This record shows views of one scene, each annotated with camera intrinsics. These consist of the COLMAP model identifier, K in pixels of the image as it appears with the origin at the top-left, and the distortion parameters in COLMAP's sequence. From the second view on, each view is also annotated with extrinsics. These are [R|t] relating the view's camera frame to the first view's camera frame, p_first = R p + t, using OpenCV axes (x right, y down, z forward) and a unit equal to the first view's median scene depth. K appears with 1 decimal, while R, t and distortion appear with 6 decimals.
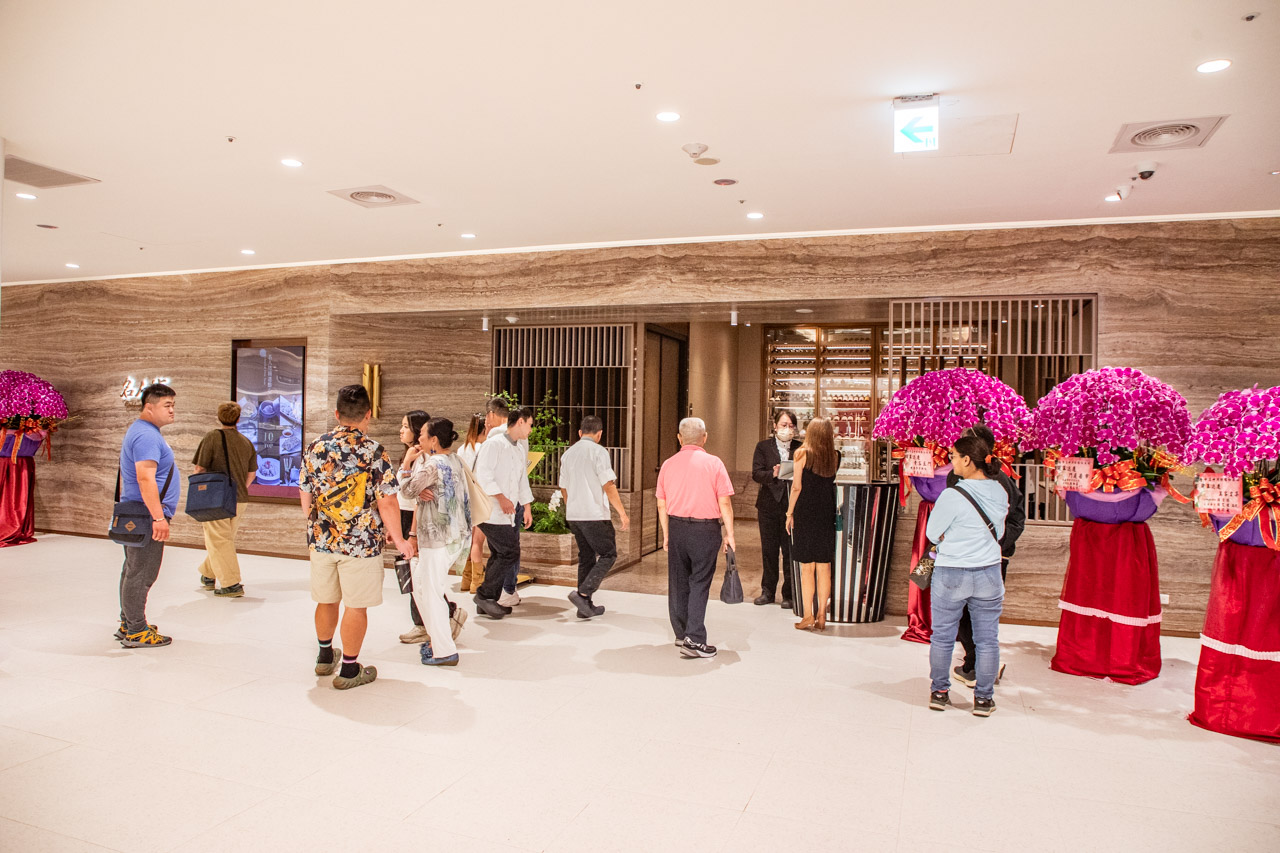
lens RADIAL K [[892.6, 0, 639.6], [0, 892.6, 431.1], [0, 0, 1]] dist [-0.066048, 0.002436]
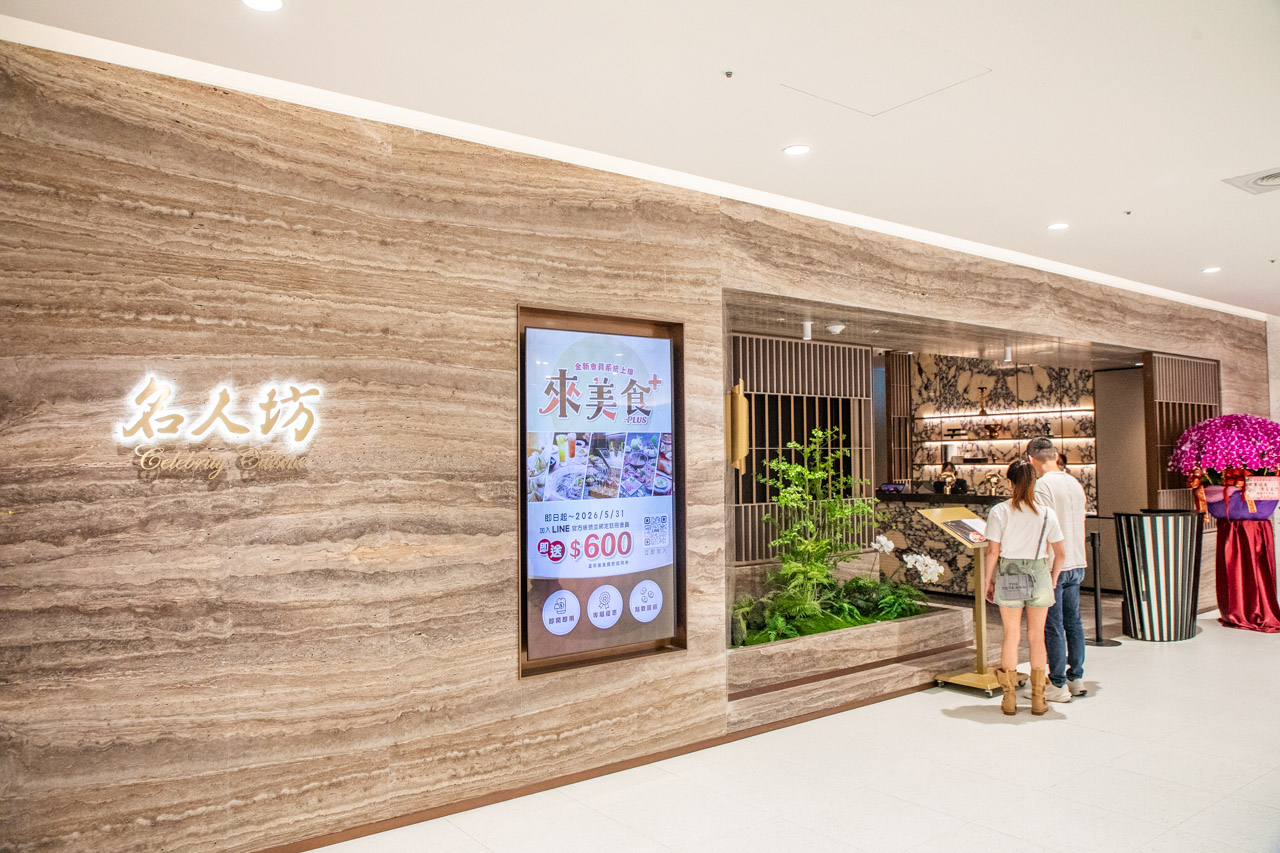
lens RADIAL K [[945.7, 0, 639.5], [0, 945.7, 417.8], [0, 0, 1]] dist [-0.051804, 0.006326]
pose [[0.514713, 0.010804, 0.857294, -0.850262], [0.025006, 0.999306, -0.027607, -0.034493], [-0.856998, 0.035647, 0.514086, 0.720466]]
